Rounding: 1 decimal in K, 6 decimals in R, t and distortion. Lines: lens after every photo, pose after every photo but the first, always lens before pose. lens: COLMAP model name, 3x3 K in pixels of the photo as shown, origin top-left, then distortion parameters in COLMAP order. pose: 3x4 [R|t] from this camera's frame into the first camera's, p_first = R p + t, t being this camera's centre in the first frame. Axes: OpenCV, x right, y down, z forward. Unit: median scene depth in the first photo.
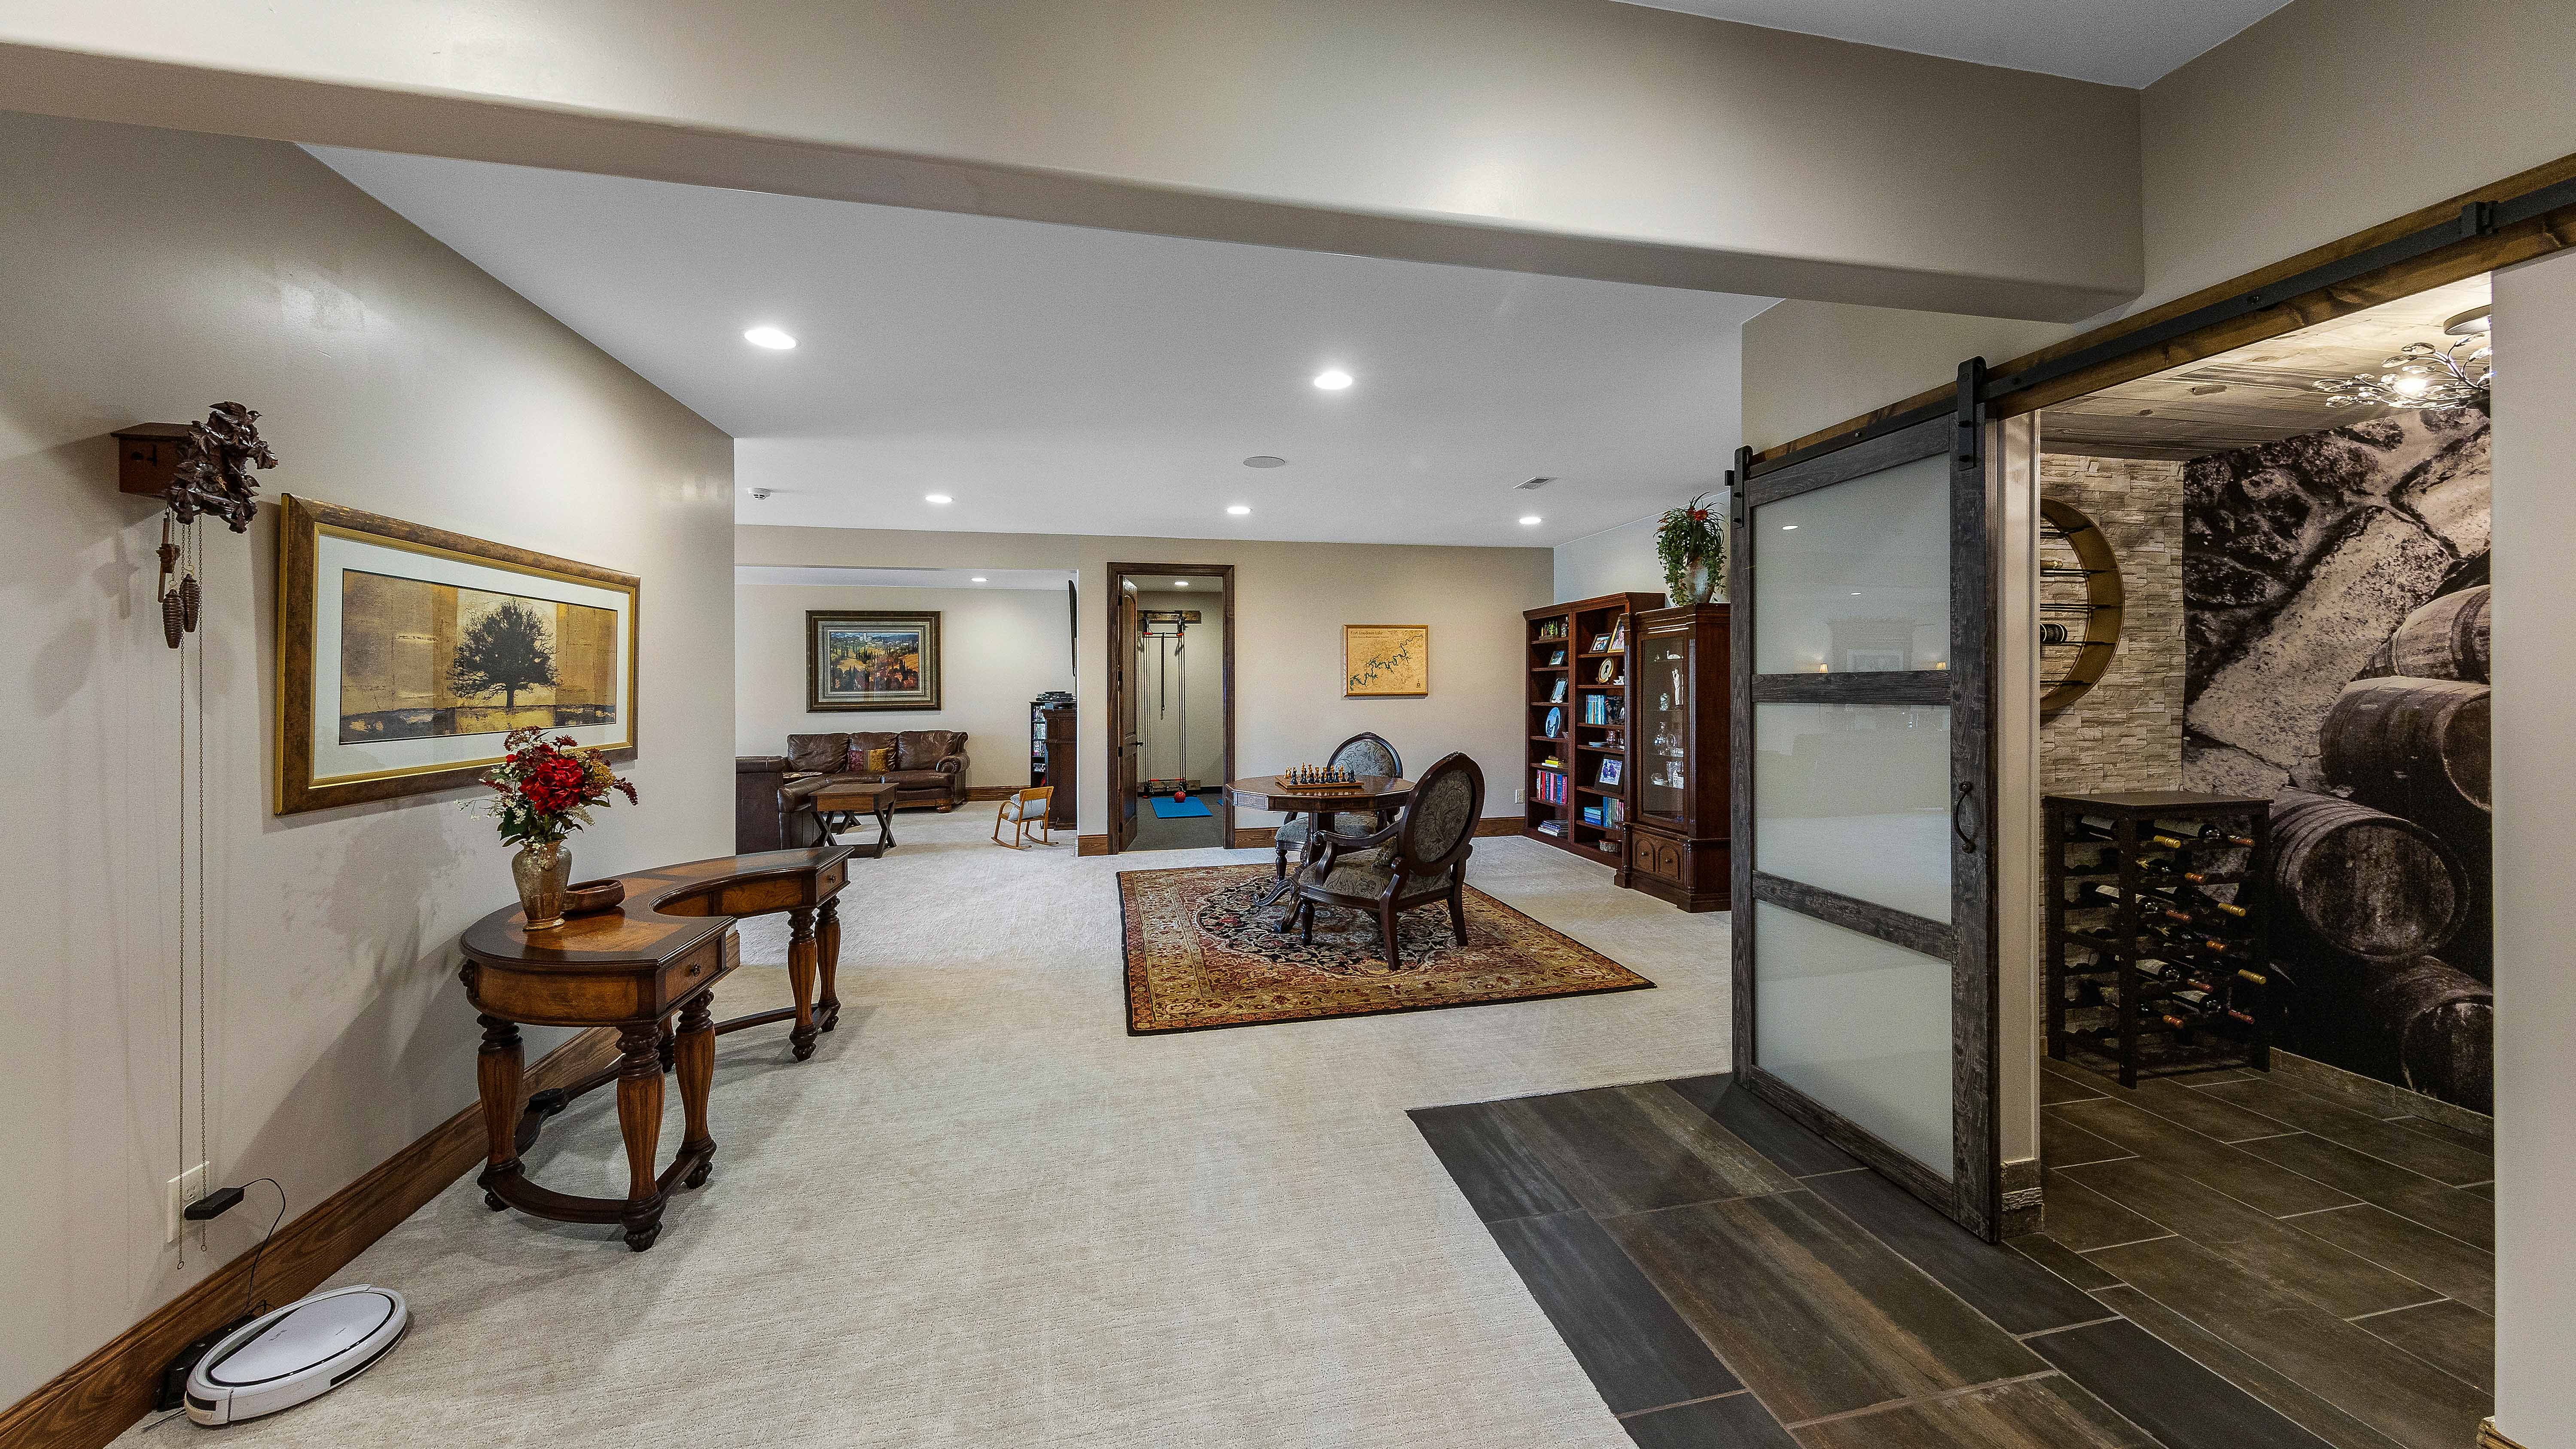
lens RADIAL K [[891.1, 0, 1303.1], [0, 891.1, 717.3], [0, 0, 1]] dist [0.008743, -0.000328]
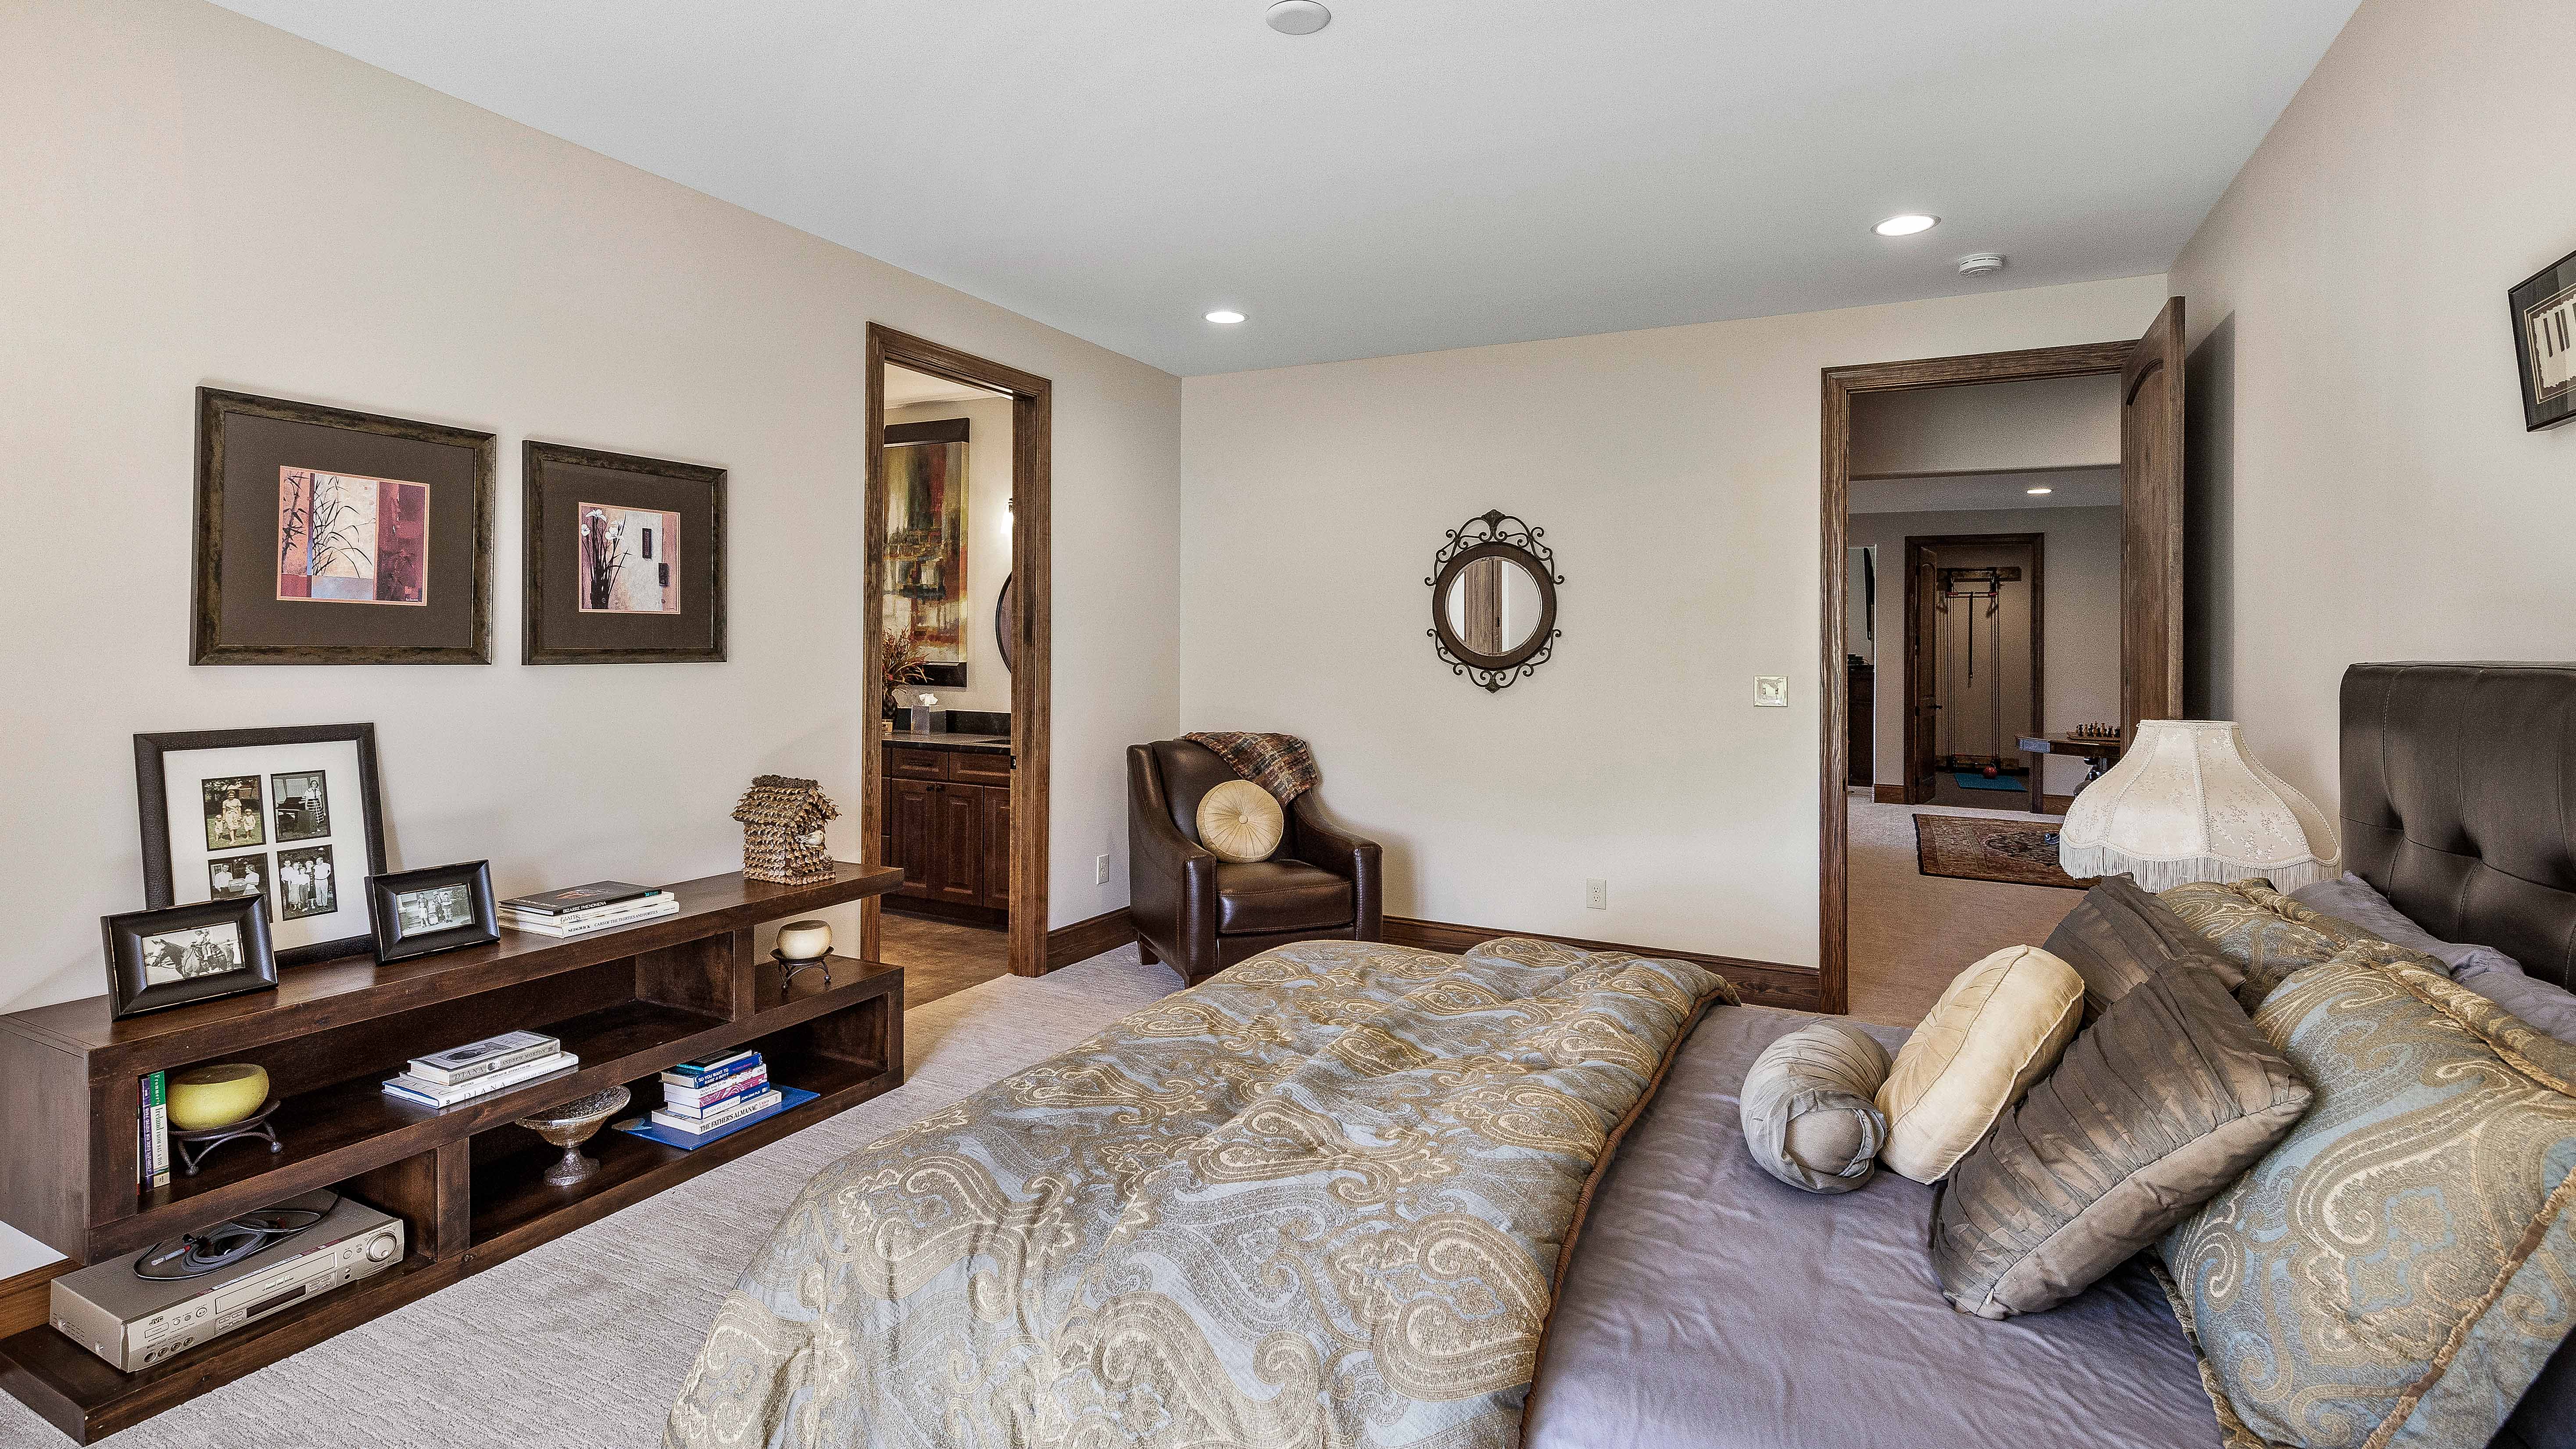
lens RADIAL K [[1201.5, 0, 1289.8], [0, 1201.5, 673.9], [0, 0, 1]] dist [-0.000844, -0.000153]
pose [[0.773503, 0.004668, -0.633776, 0.062329], [-0.017055, 0.999764, -0.013451, 0.012470], [0.633563, 0.021213, 0.773400, -0.294011]]
